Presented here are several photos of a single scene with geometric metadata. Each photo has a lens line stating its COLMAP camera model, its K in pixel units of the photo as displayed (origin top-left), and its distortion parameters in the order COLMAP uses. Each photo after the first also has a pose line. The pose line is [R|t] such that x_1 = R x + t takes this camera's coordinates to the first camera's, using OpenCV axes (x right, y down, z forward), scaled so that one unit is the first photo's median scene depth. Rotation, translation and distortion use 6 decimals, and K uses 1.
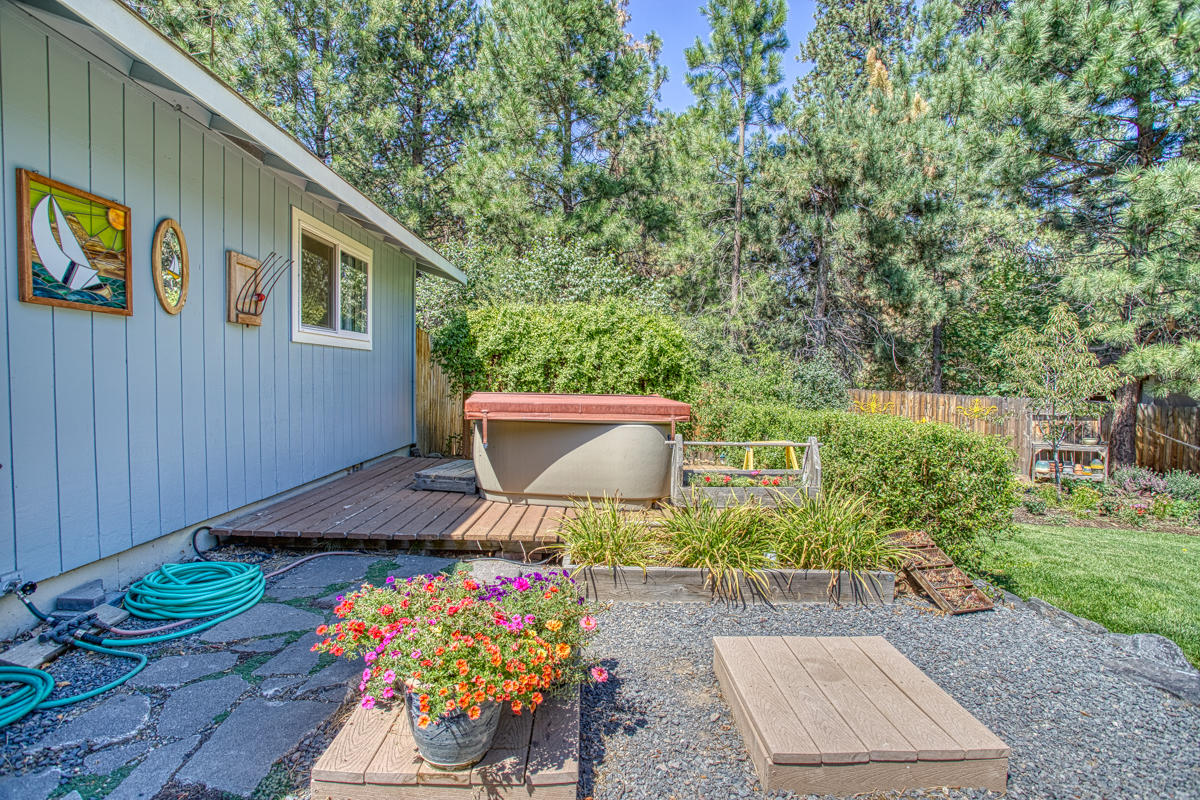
lens RADIAL K [[582.8, 0, 600.0], [0, 582.8, 400.0], [0, 0, 1]] dist [-0.075689, 0.034629]
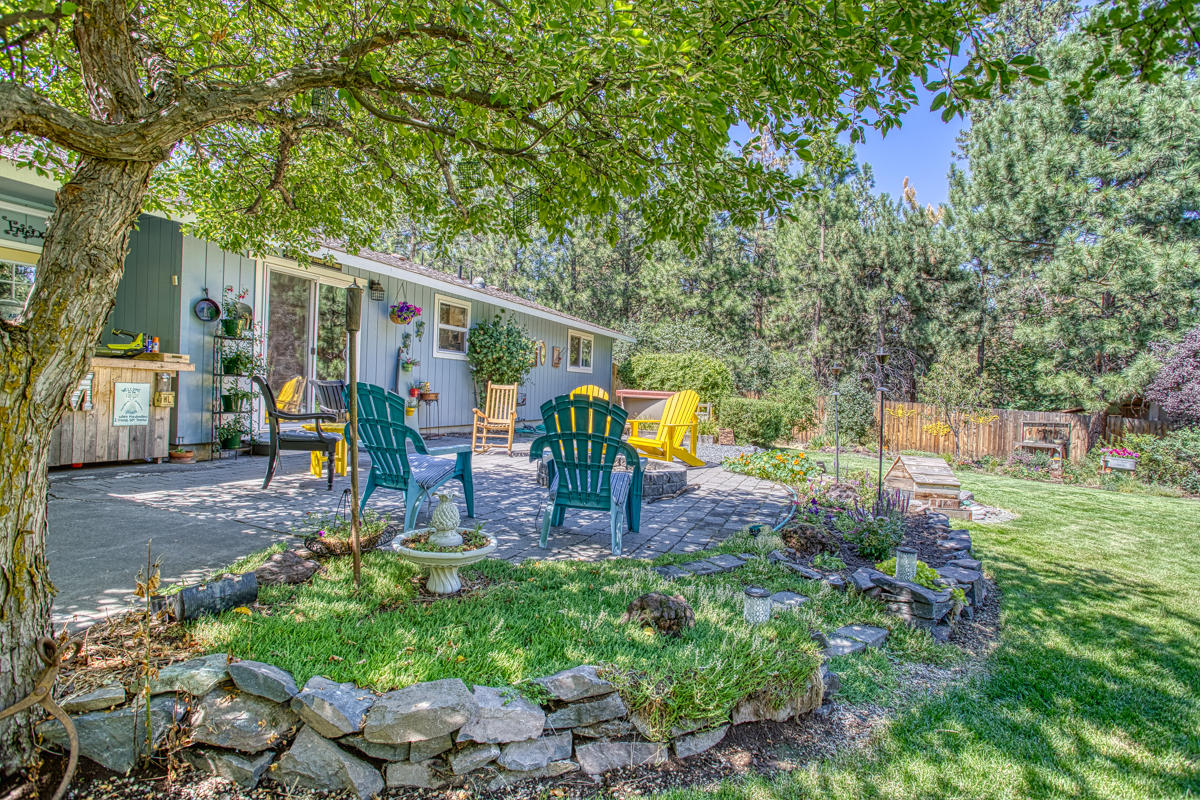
lens RADIAL K [[582.8, 0, 600.0], [0, 582.8, 400.0], [0, 0, 1]] dist [-0.075689, 0.034629]
pose [[0.925728, 0.030039, -0.376996, 0.385958], [-0.041296, 0.998909, -0.021813, 0.054665], [0.375929, 0.035762, 0.925958, -0.867340]]
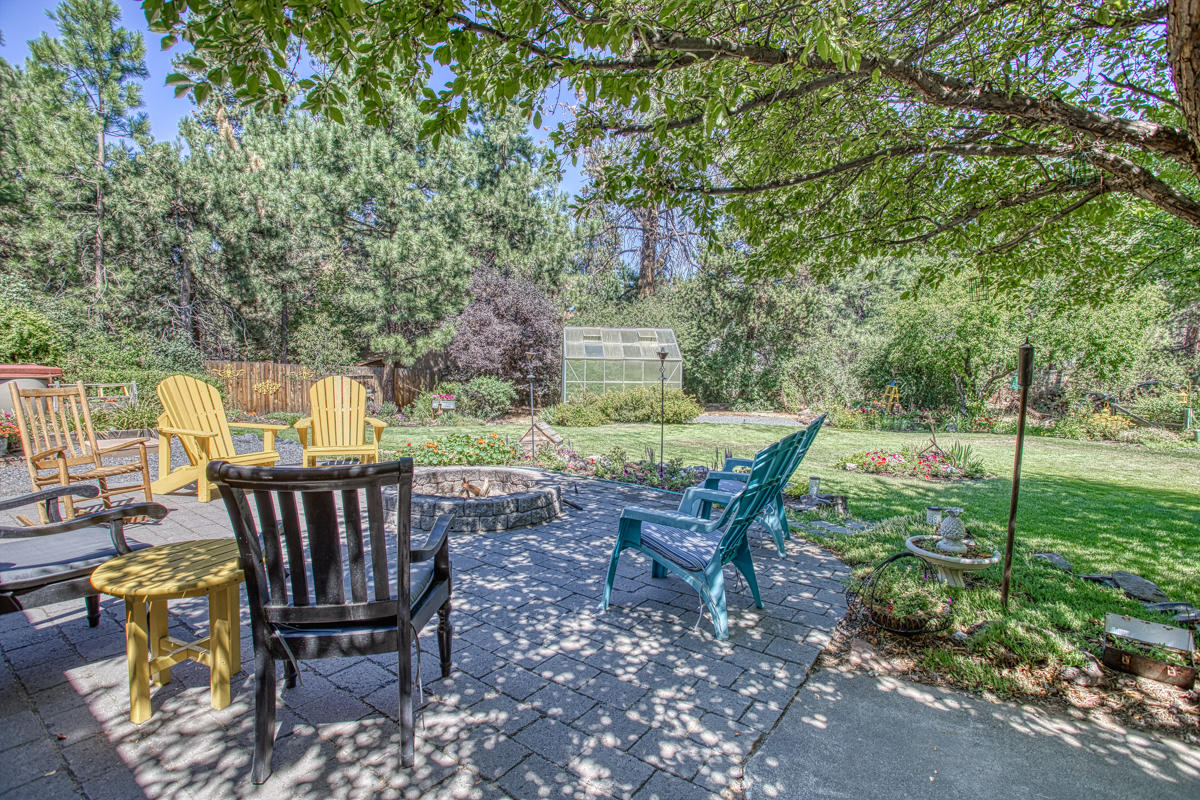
lens RADIAL K [[577.8, 0, 600.0], [0, 577.8, 400.0], [0, 0, 1]] dist [-0.053868, 0.020424]
pose [[0.593101, -0.053915, 0.803321, -0.124245], [0.014094, 0.998298, 0.056595, 0.014612], [-0.805005, -0.022244, 0.592851, -0.680953]]
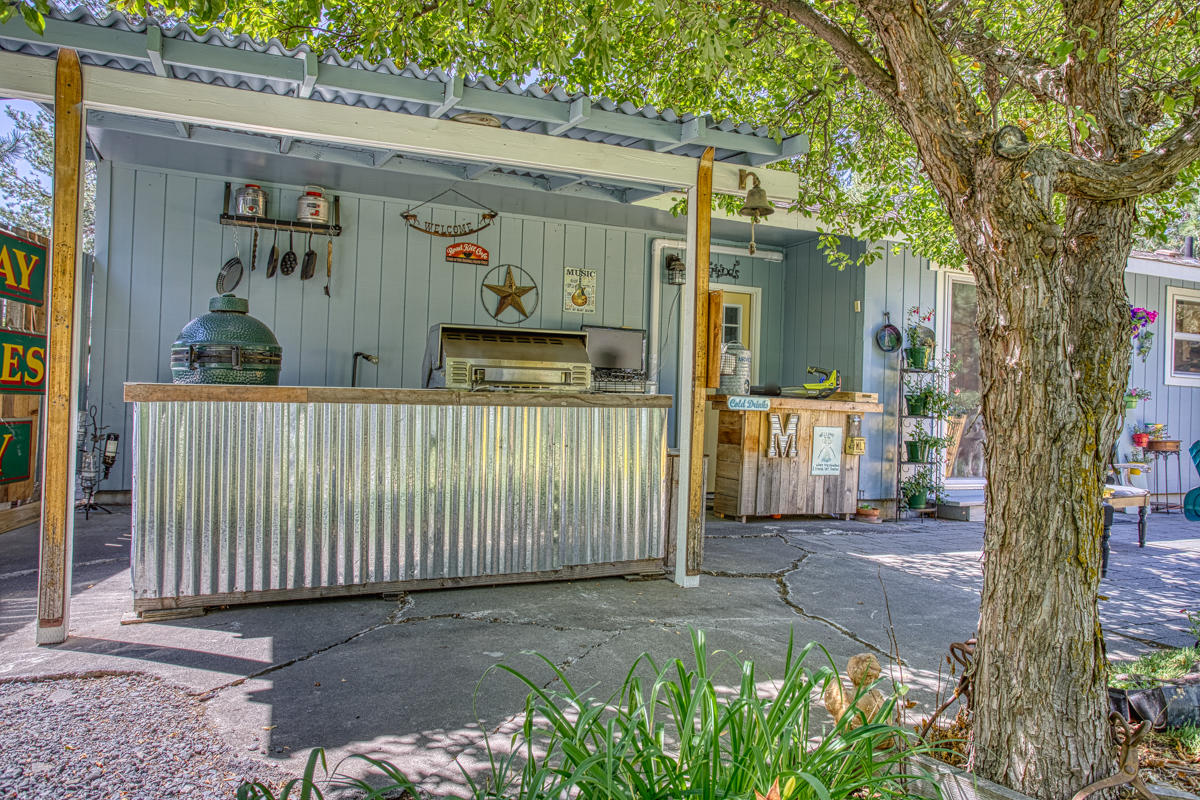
lens RADIAL K [[829.8, 0, 600.0], [0, 829.8, 400.0], [0, 0, 1]] dist [0.002289, 0.001373]
pose [[0.404429, -0.003560, -0.914563, 0.334725], [-0.062765, 0.997527, -0.031638, 0.056625], [0.912413, 0.070197, 0.403205, -0.995418]]
